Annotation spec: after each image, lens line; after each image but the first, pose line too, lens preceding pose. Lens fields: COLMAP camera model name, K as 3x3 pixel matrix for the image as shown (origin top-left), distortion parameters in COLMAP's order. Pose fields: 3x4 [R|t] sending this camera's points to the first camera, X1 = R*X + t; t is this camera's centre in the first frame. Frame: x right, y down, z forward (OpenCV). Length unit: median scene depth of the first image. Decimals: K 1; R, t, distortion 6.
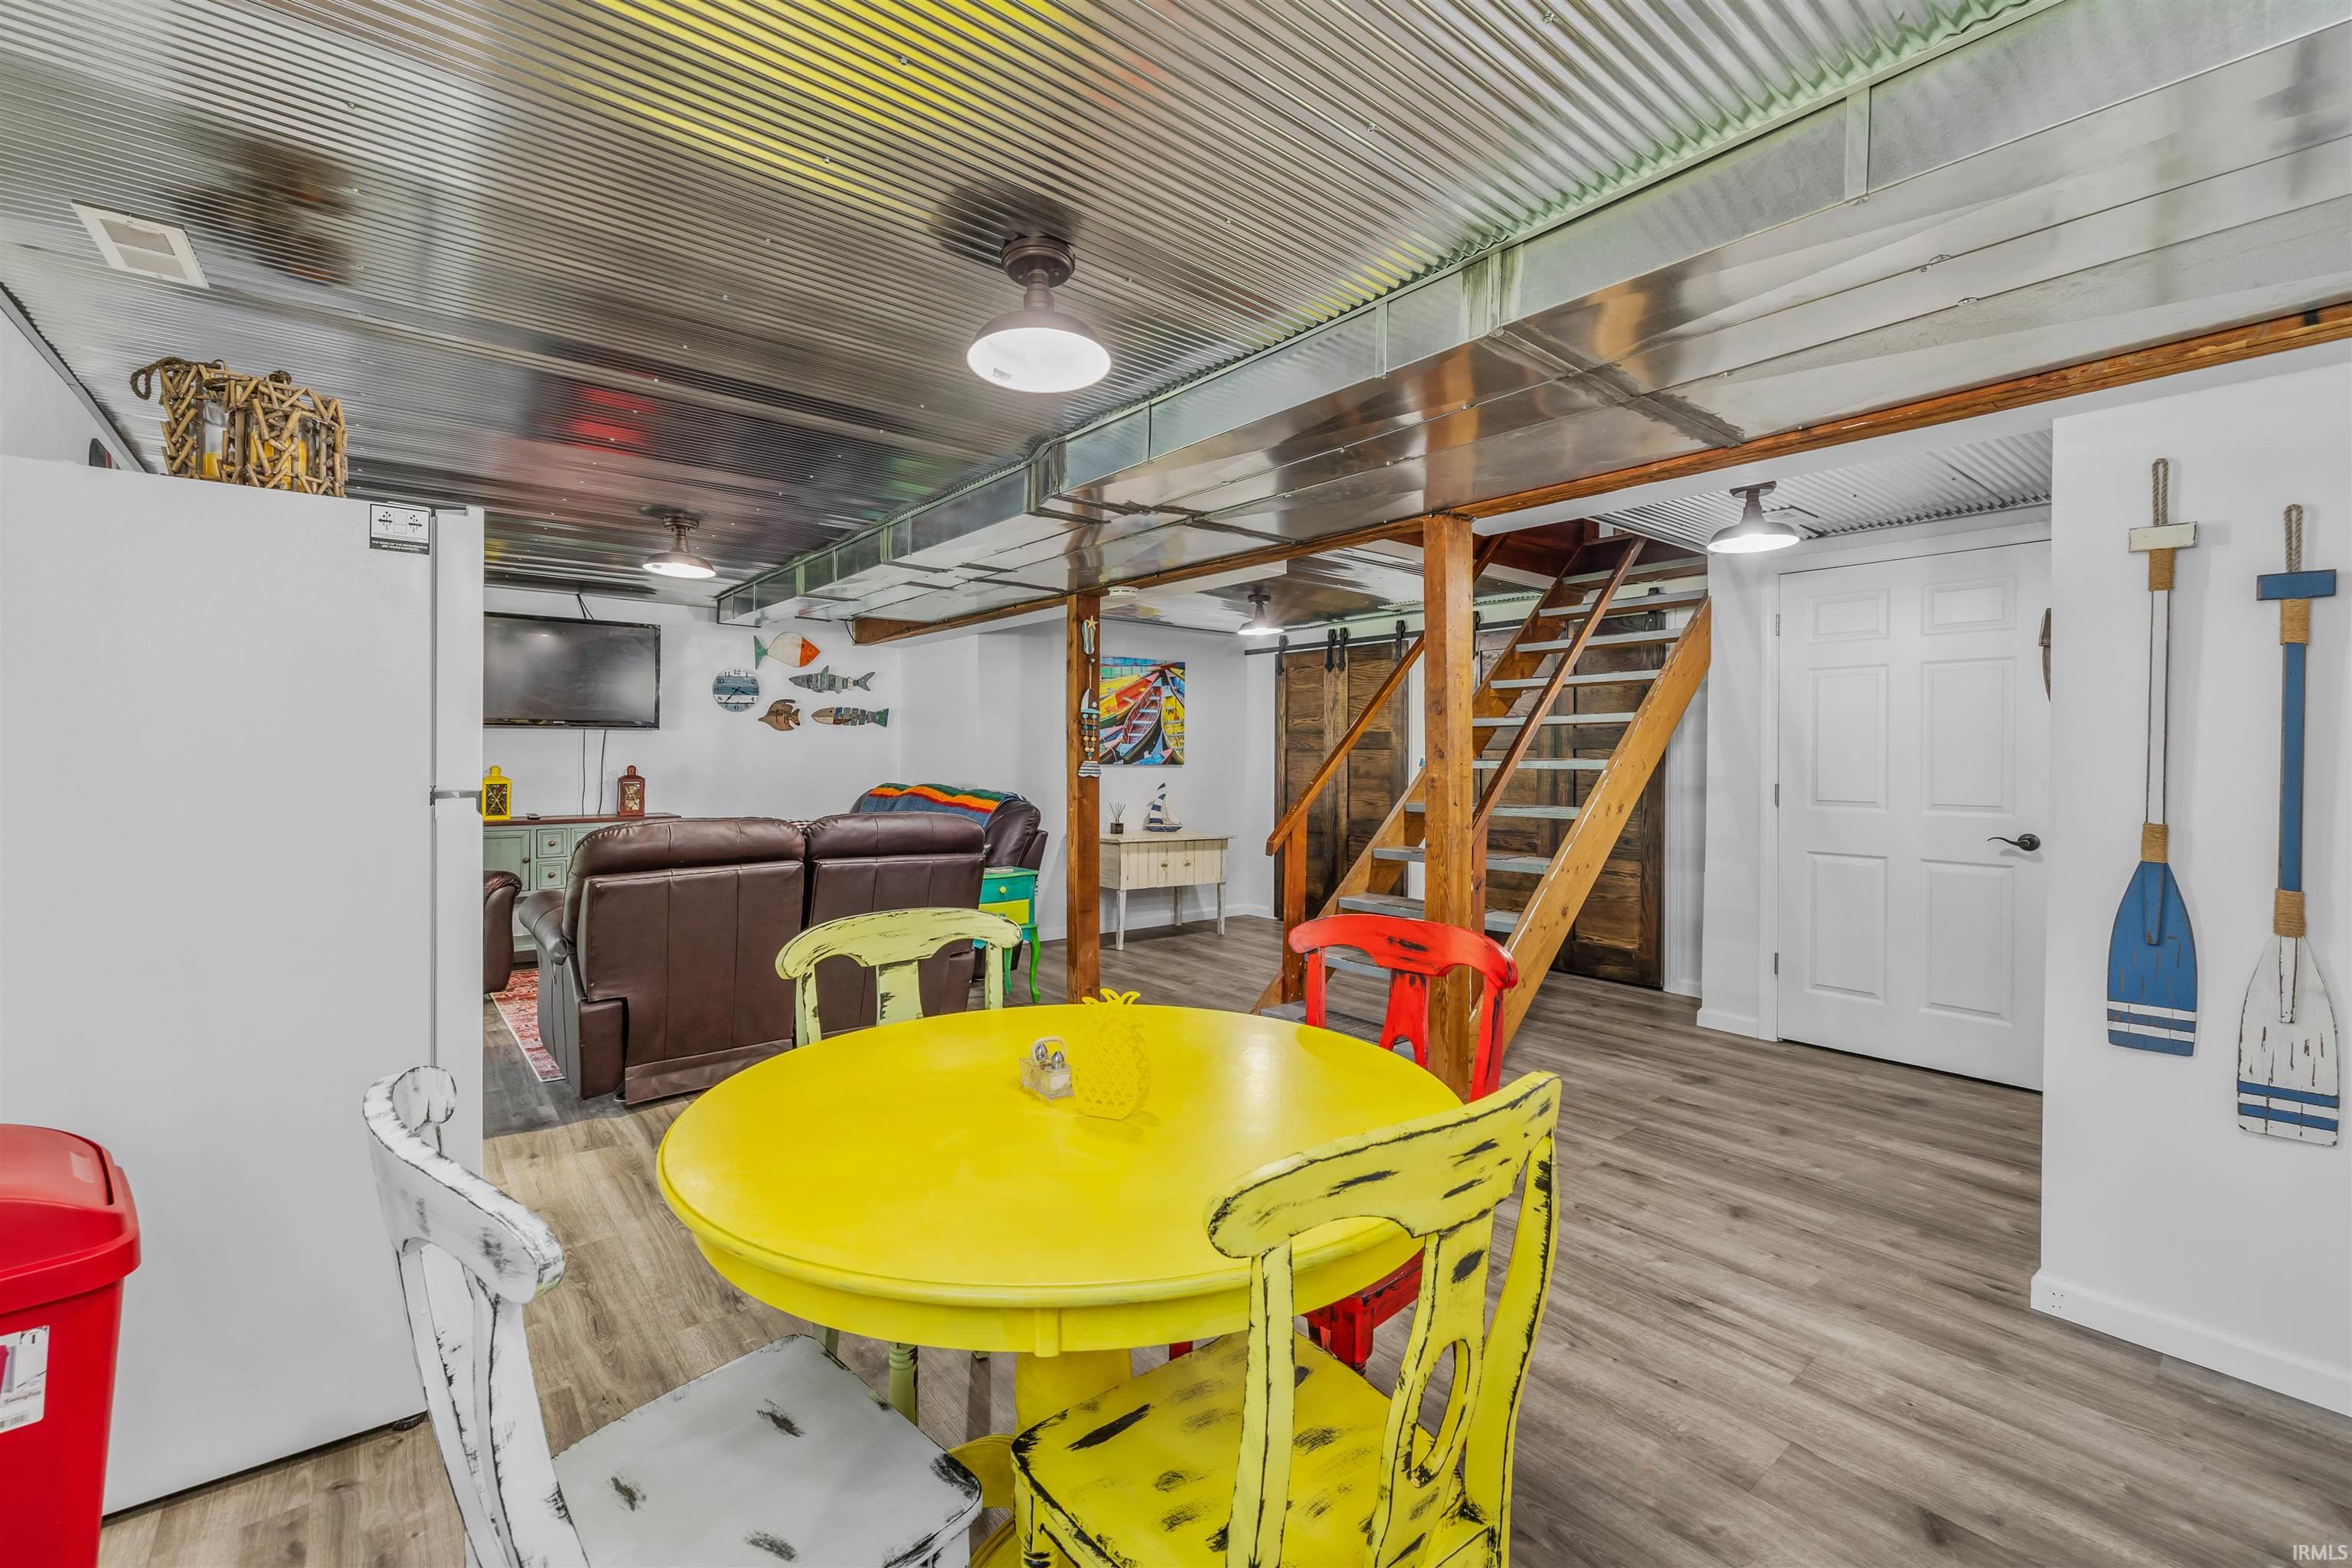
lens RADIAL K [[984.5, 0, 1165.2], [0, 984.5, 763.3], [0, 0, 1]] dist [-0.000365, 0.000051]
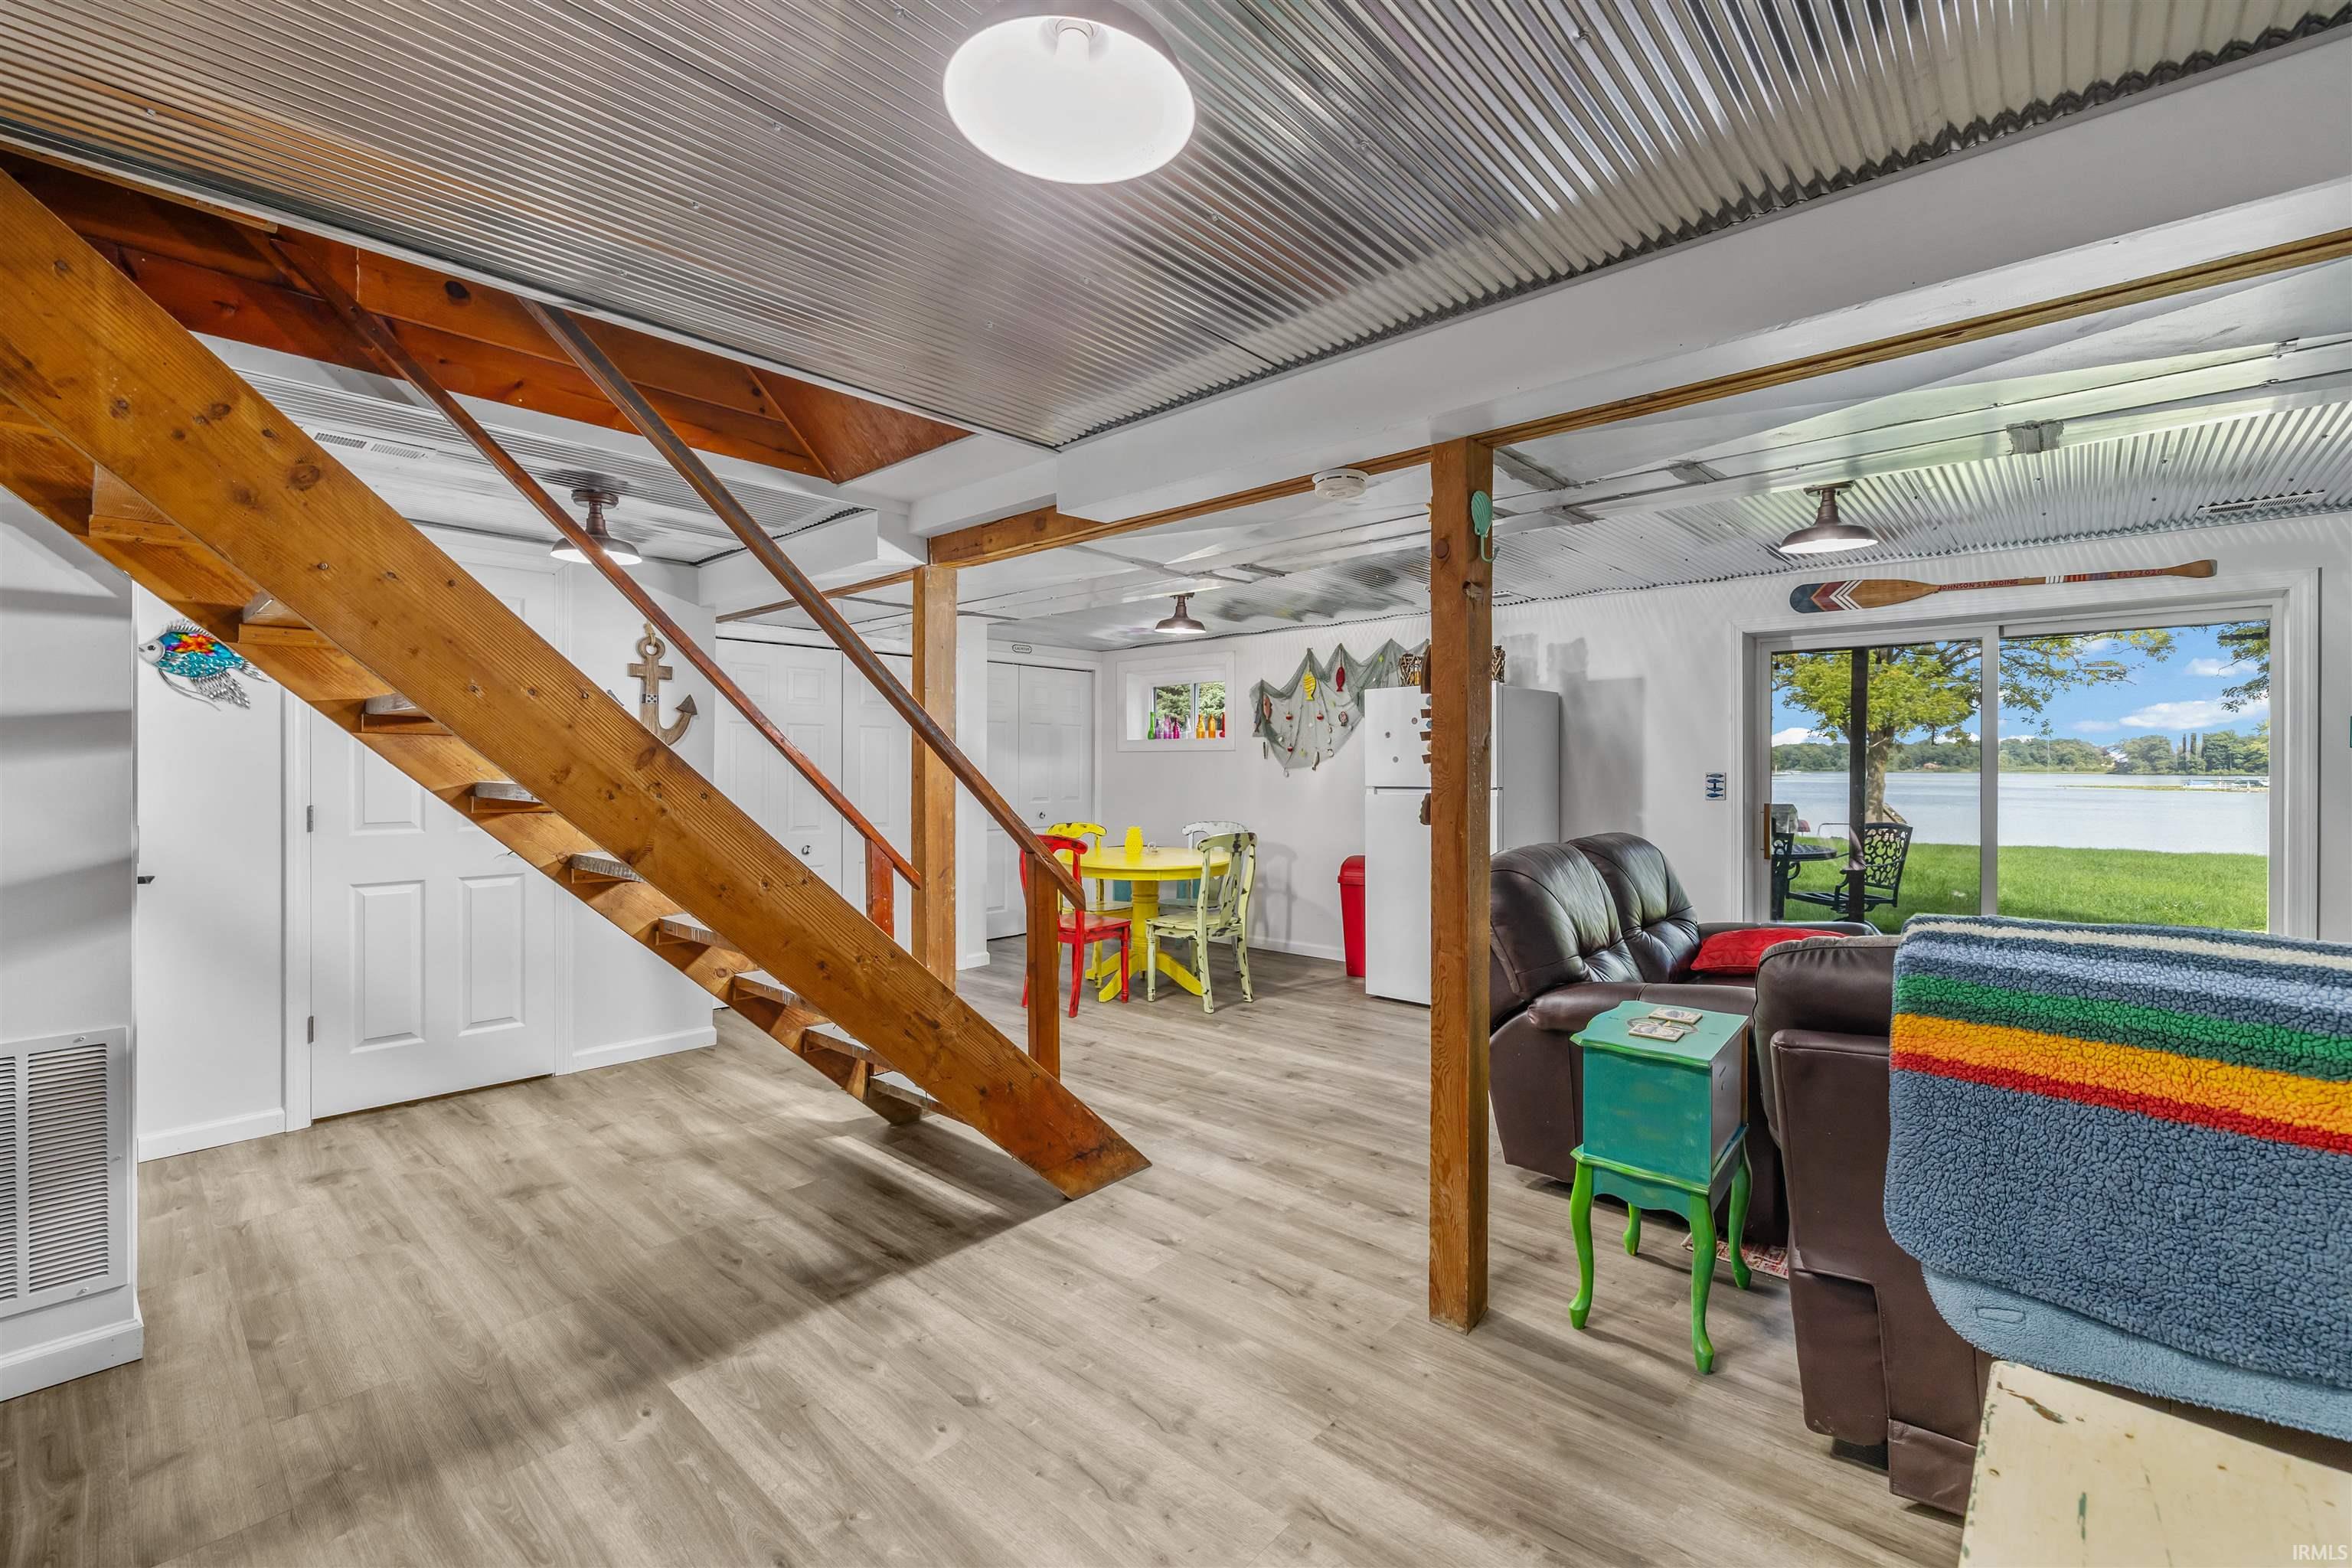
lens RADIAL K [[984.5, 0, 1165.2], [0, 984.5, 763.3], [0, 0, 1]] dist [-0.000365, 0.000051]
pose [[-0.988298, -0.006101, -0.152410, 0.091680], [-0.006674, 0.999972, 0.003244, -0.011194], [0.152386, 0.004223, -0.988312, 1.016551]]
